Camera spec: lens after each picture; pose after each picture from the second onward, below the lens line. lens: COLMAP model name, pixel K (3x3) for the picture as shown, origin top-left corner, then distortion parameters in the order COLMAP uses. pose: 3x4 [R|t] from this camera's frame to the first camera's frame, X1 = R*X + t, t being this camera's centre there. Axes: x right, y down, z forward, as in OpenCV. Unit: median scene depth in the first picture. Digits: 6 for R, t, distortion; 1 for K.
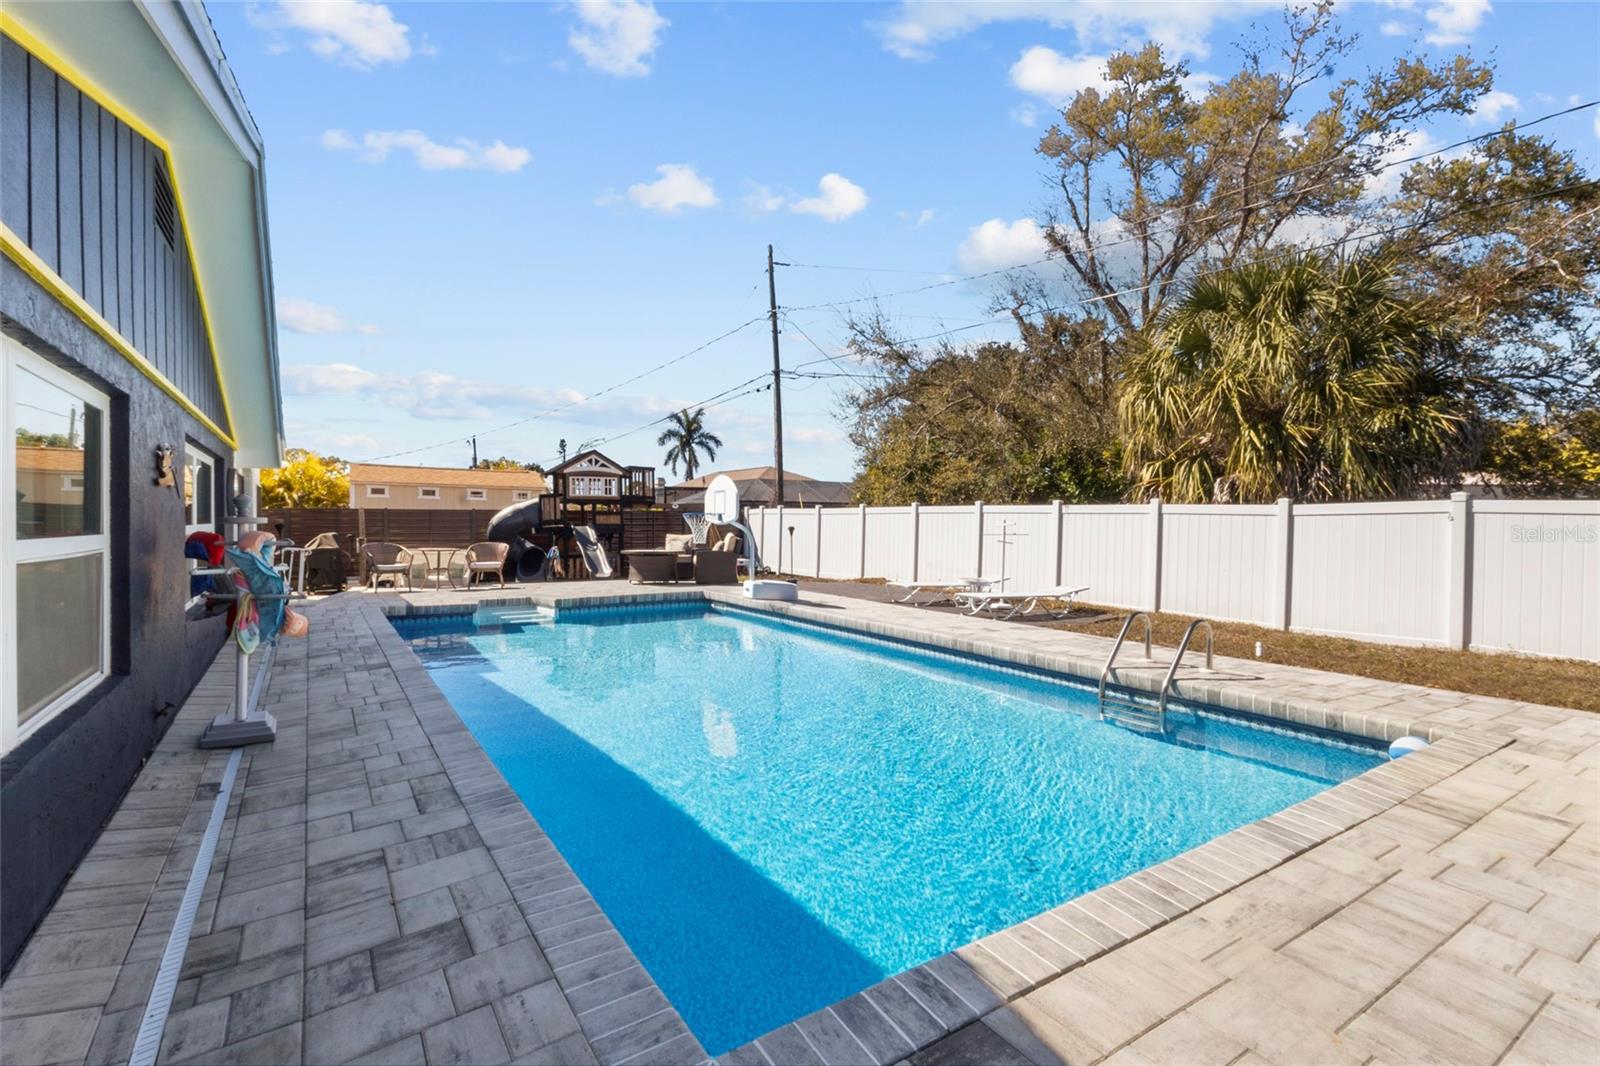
lens RADIAL K [[743.3, 0, 795.2], [0, 743.3, 532.8], [0, 0, 1]] dist [0.007941, 0.001094]
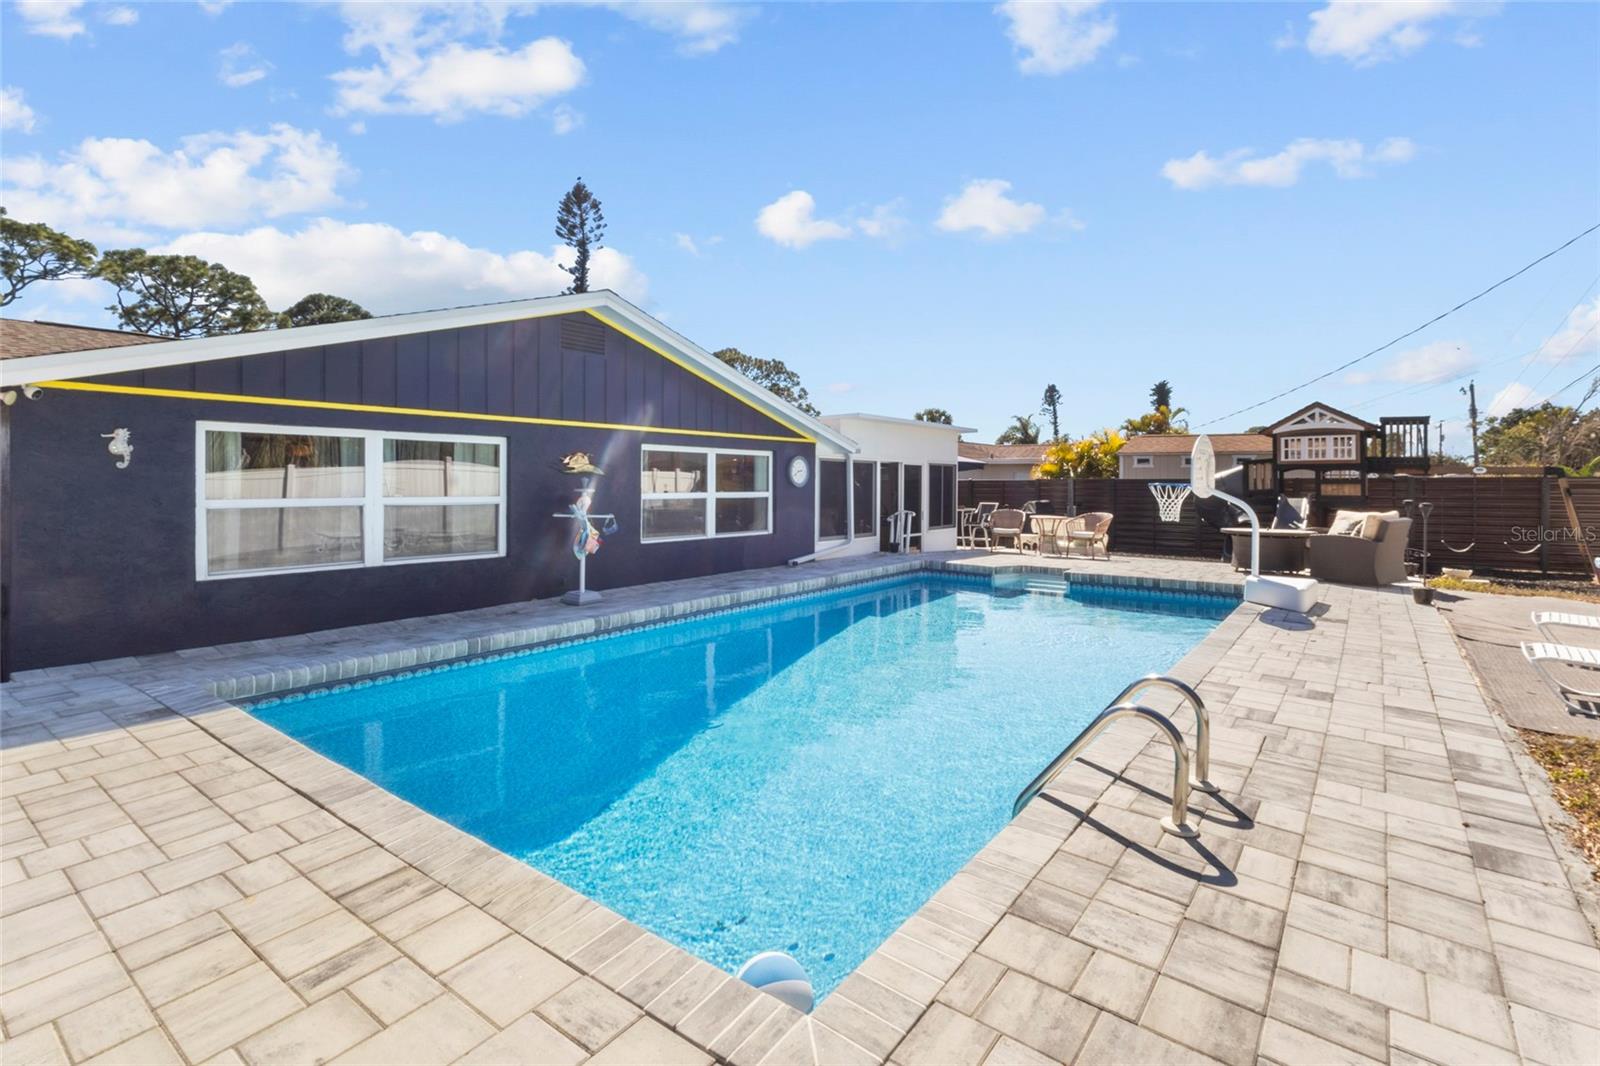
lens RADIAL K [[743.3, 0, 760.8], [0, 743.3, 493.6], [0, 0, 1]] dist [0.007941, 0.001094]
pose [[0.314524, 0.010853, -0.949188, 0.465385], [-0.019736, 0.999793, 0.004893, -0.009704], [0.949044, 0.017194, 0.314673, 0.308607]]
